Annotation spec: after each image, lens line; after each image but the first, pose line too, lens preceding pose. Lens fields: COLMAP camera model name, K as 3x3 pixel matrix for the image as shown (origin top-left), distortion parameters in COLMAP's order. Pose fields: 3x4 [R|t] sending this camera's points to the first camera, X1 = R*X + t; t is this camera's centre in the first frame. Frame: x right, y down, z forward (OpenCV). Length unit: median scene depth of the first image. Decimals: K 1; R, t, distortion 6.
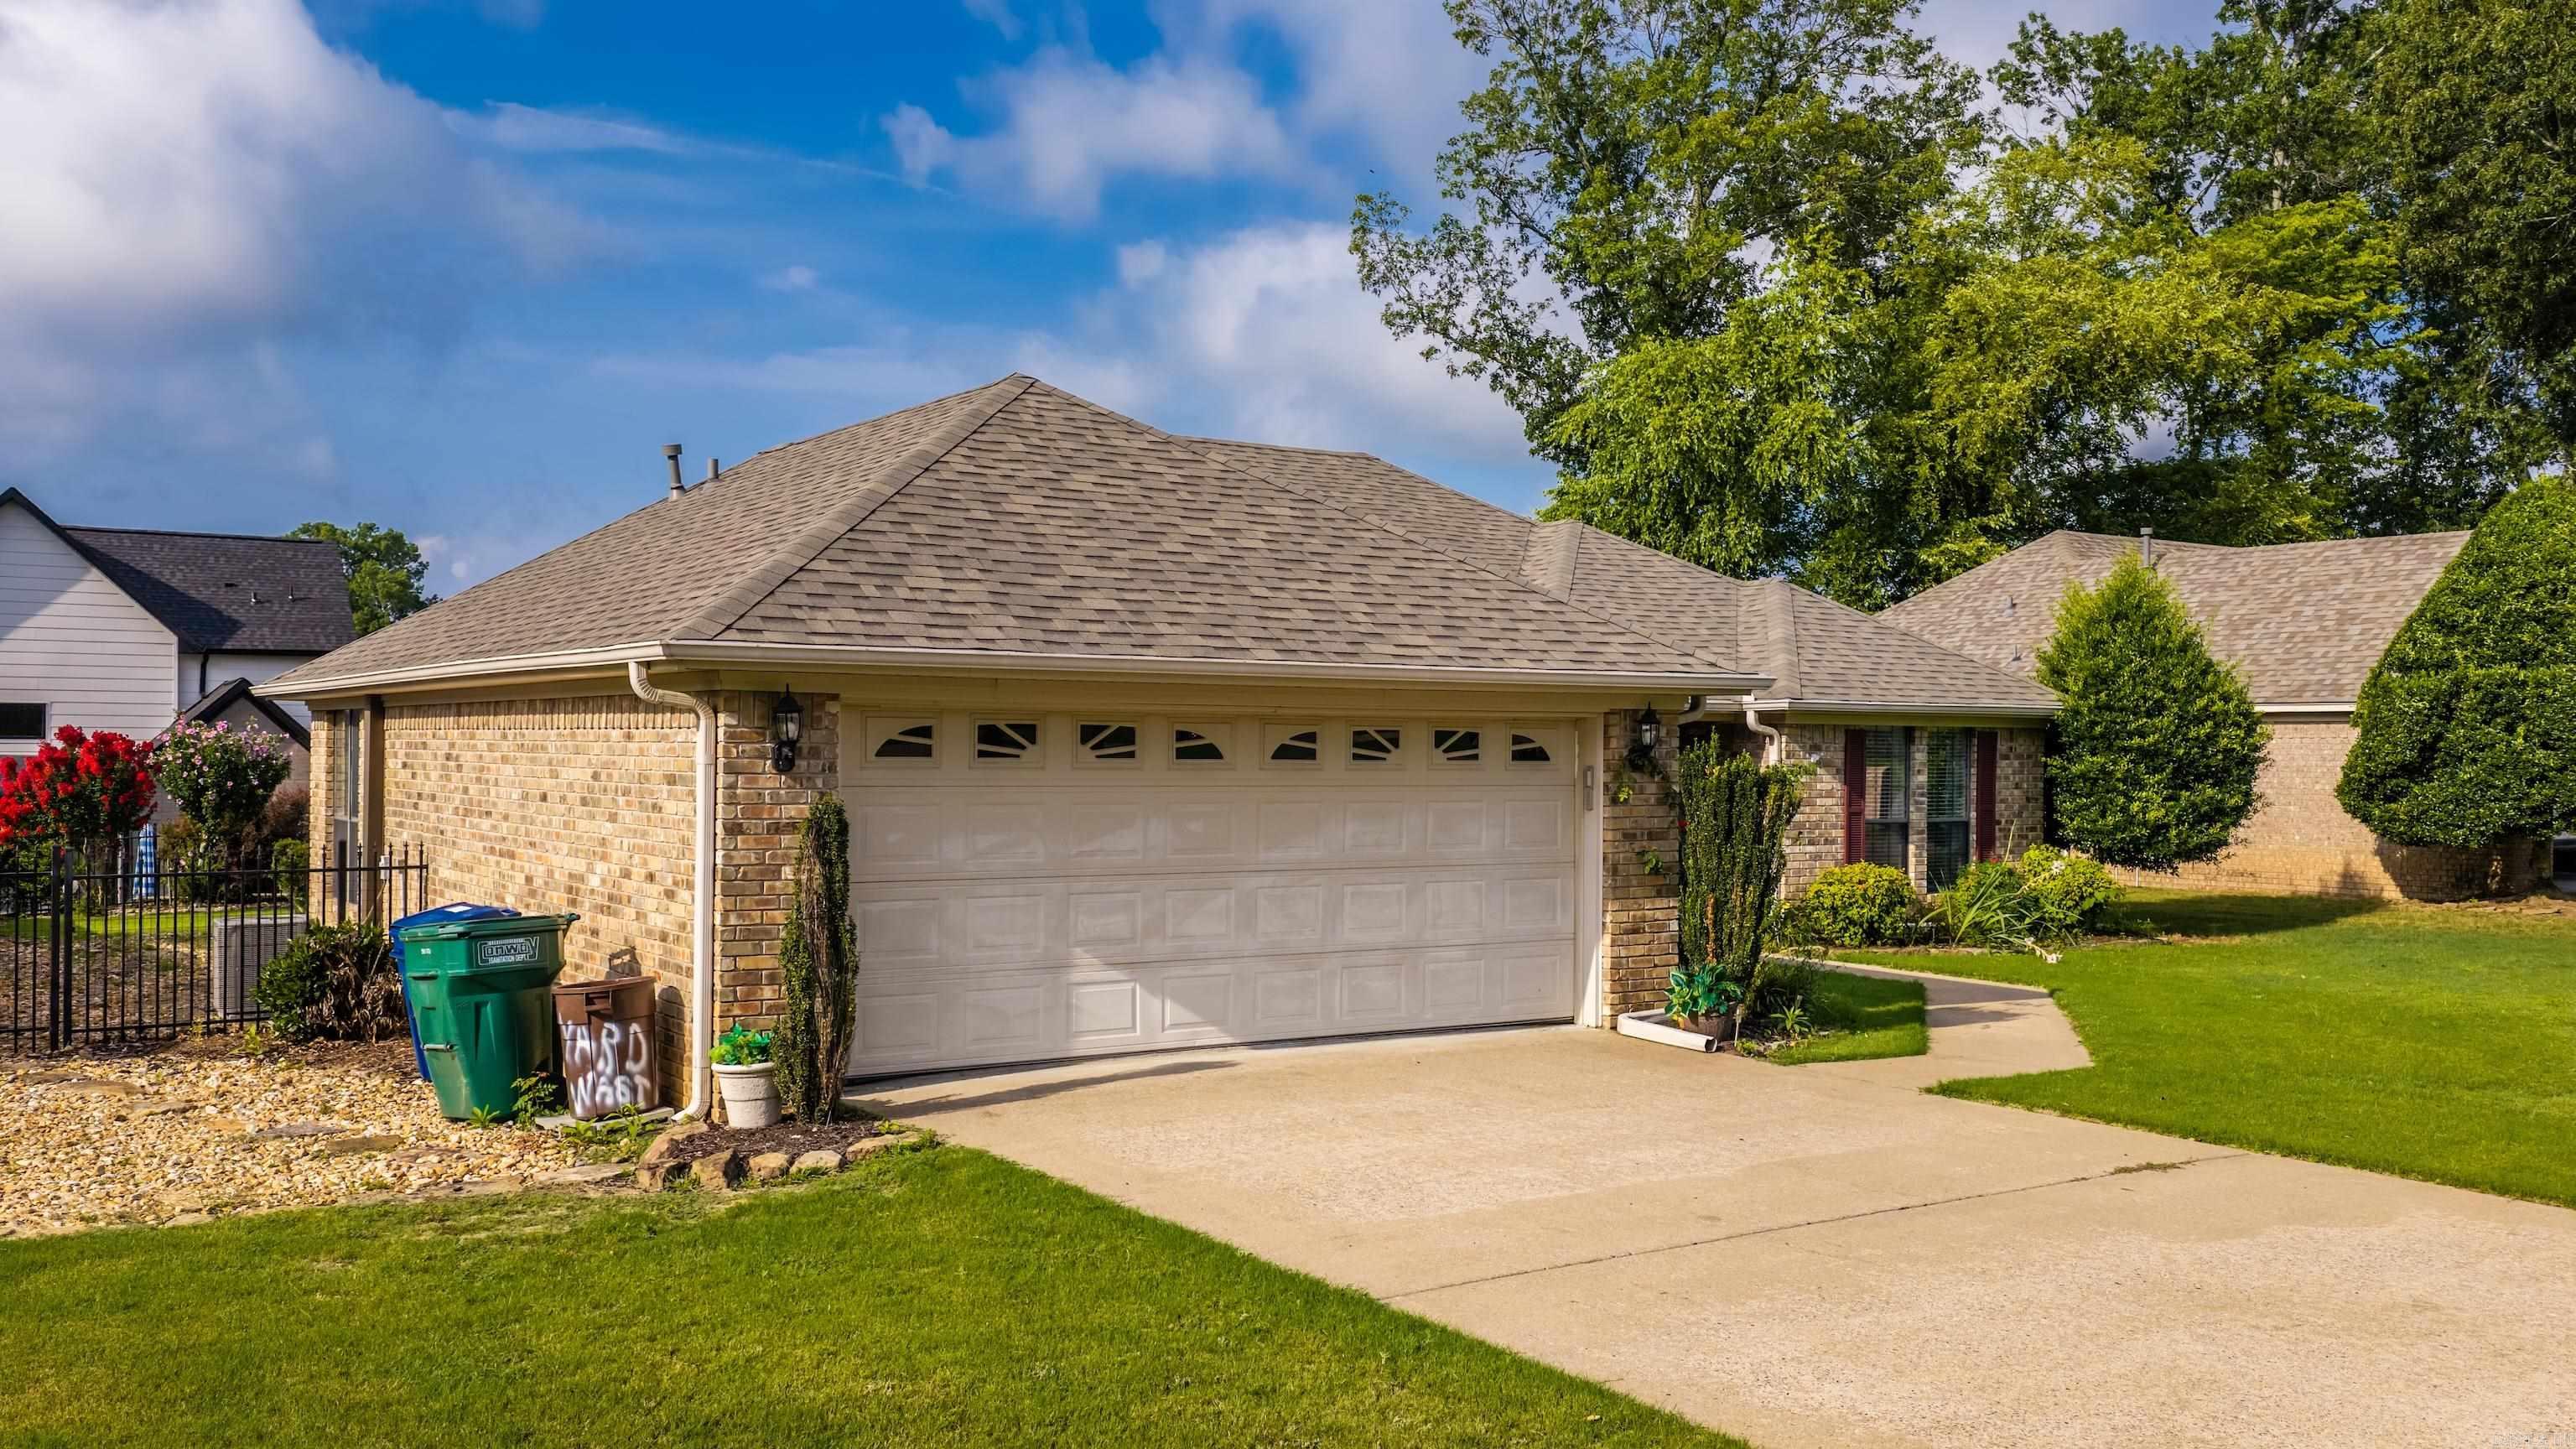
lens RADIAL K [[2166.4, 0, 1260.0], [0, 2166.4, 736.1], [0, 0, 1]] dist [0.016822, 0.002593]
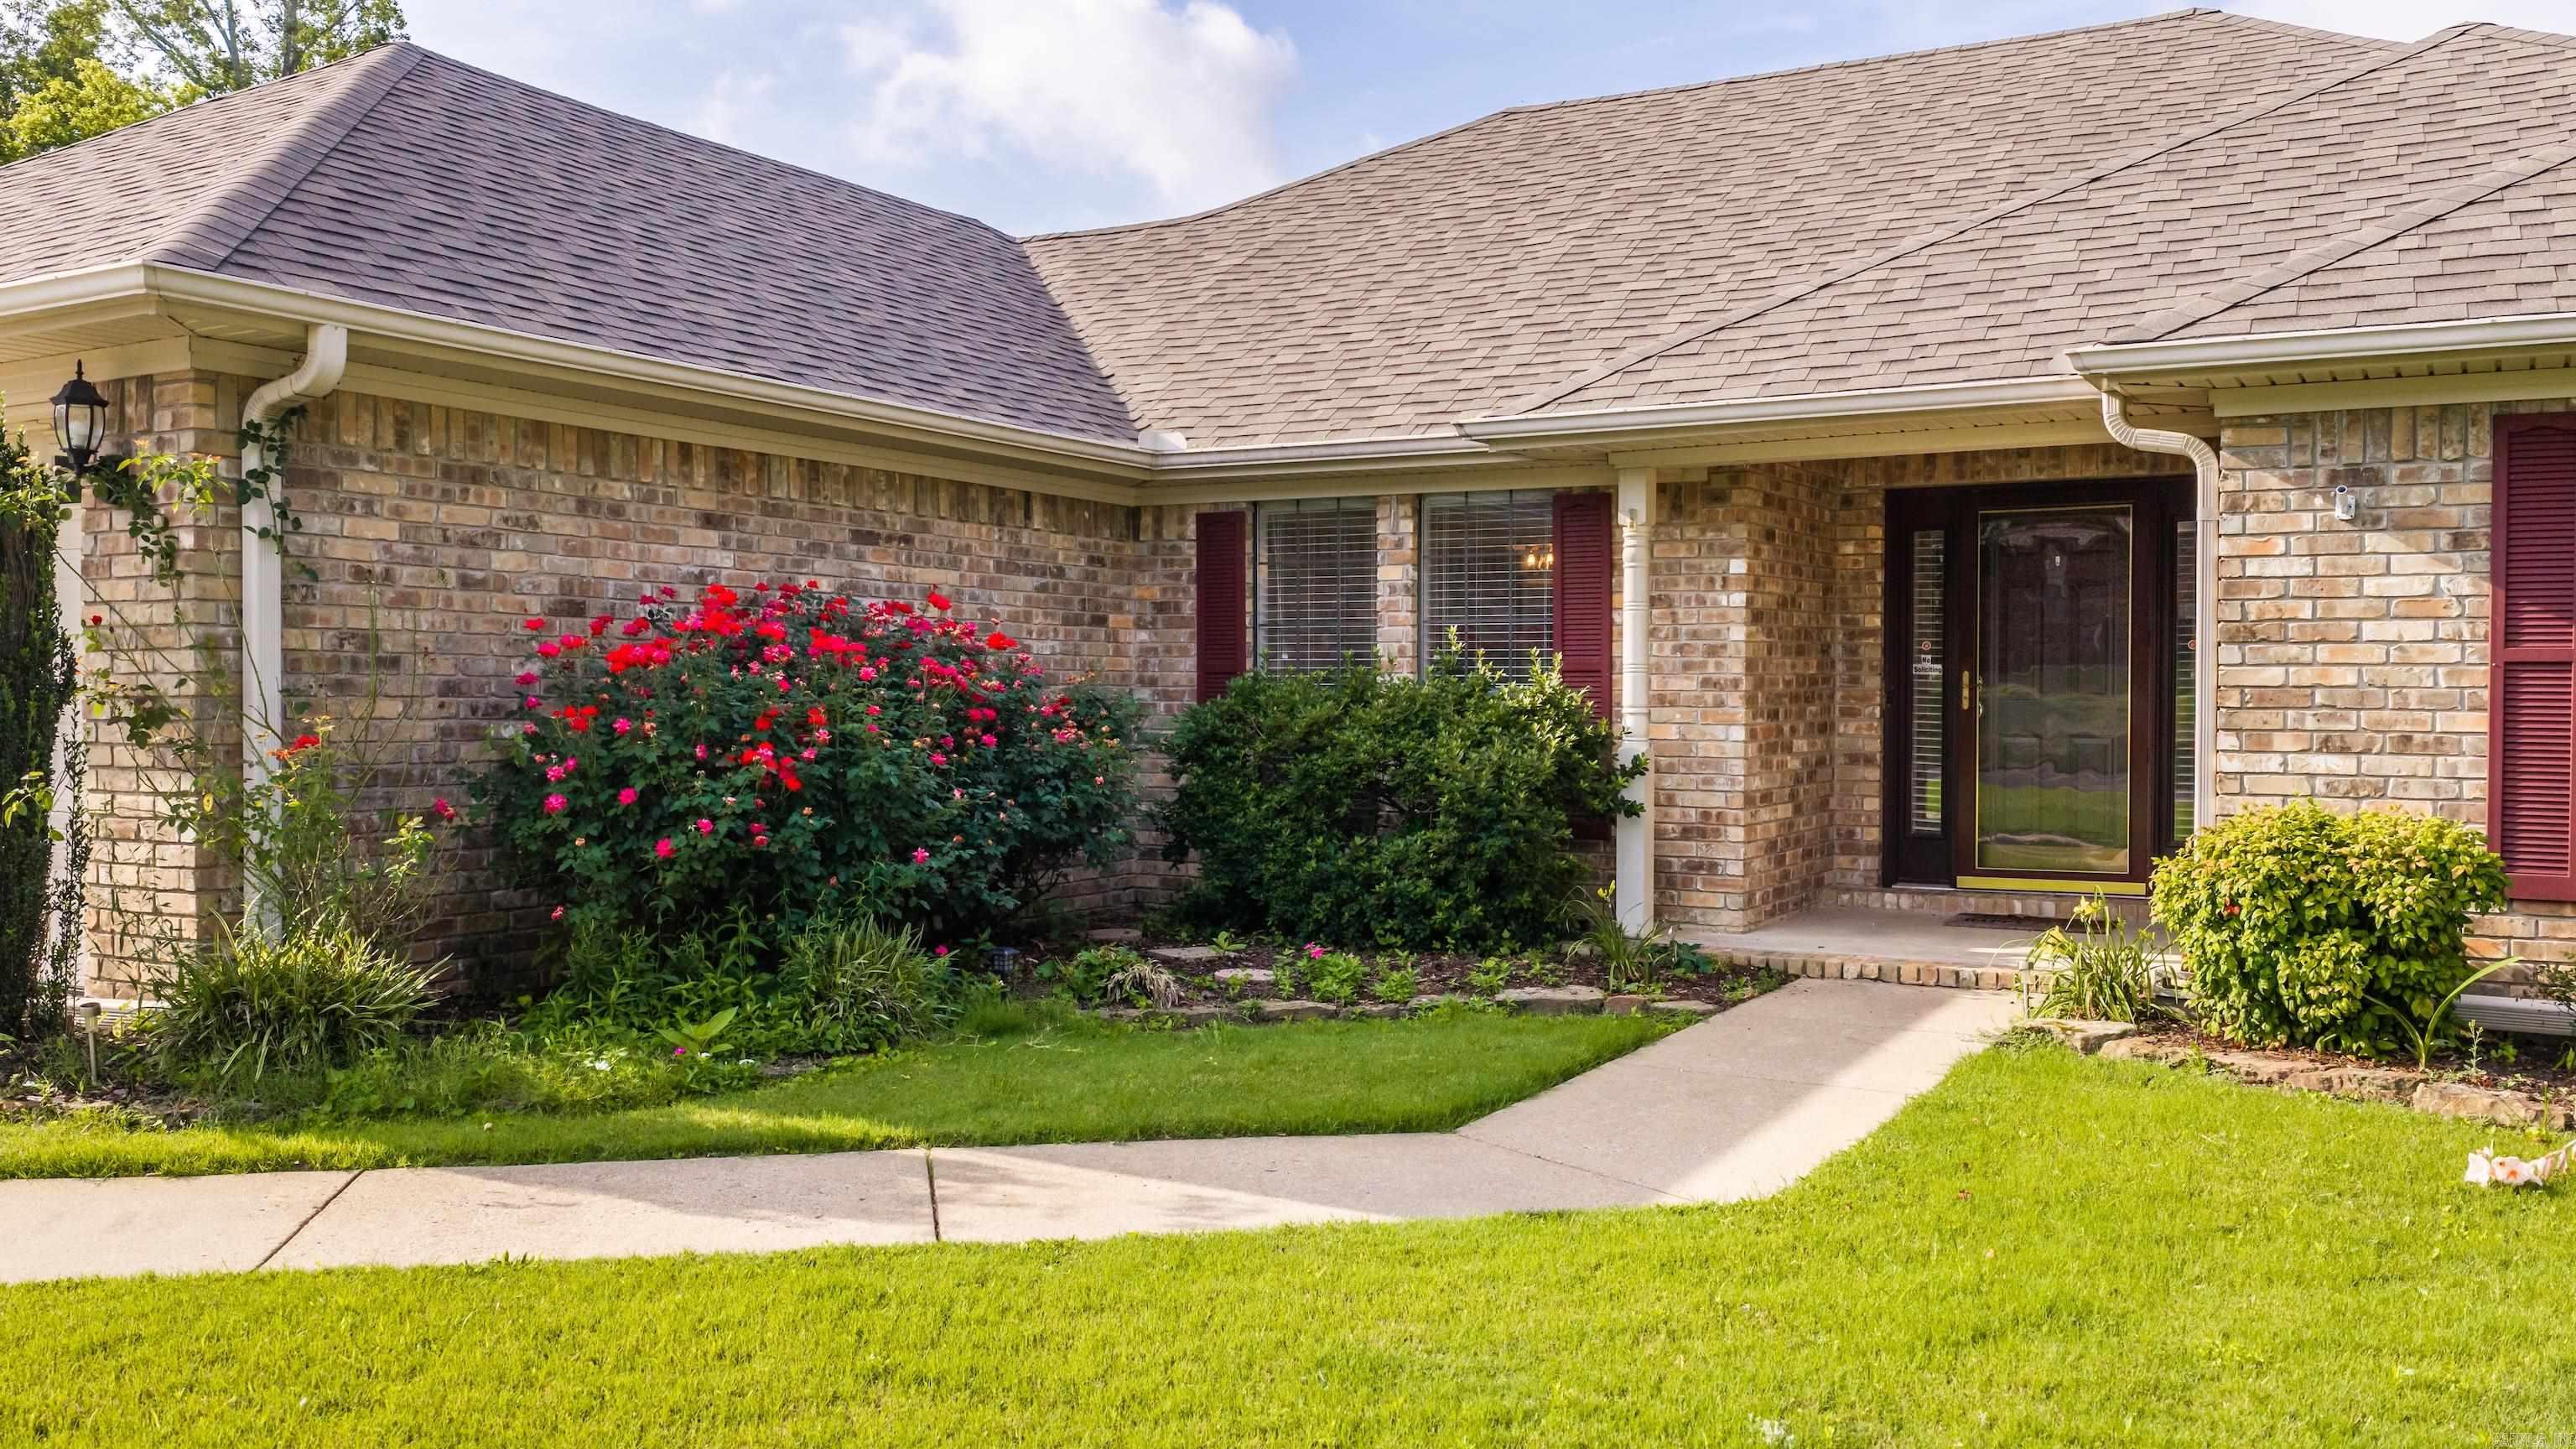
lens RADIAL K [[2125.6, 0, 1279.3], [0, 2125.6, 736.8], [0, 0, 1]] dist [0.032419, -0.072916]
pose [[0.448378, 0.010109, -0.893787, 0.771064], [0.004098, 0.999902, 0.013365, 0.066686], [0.893835, -0.009655, 0.448292, 1.088173]]
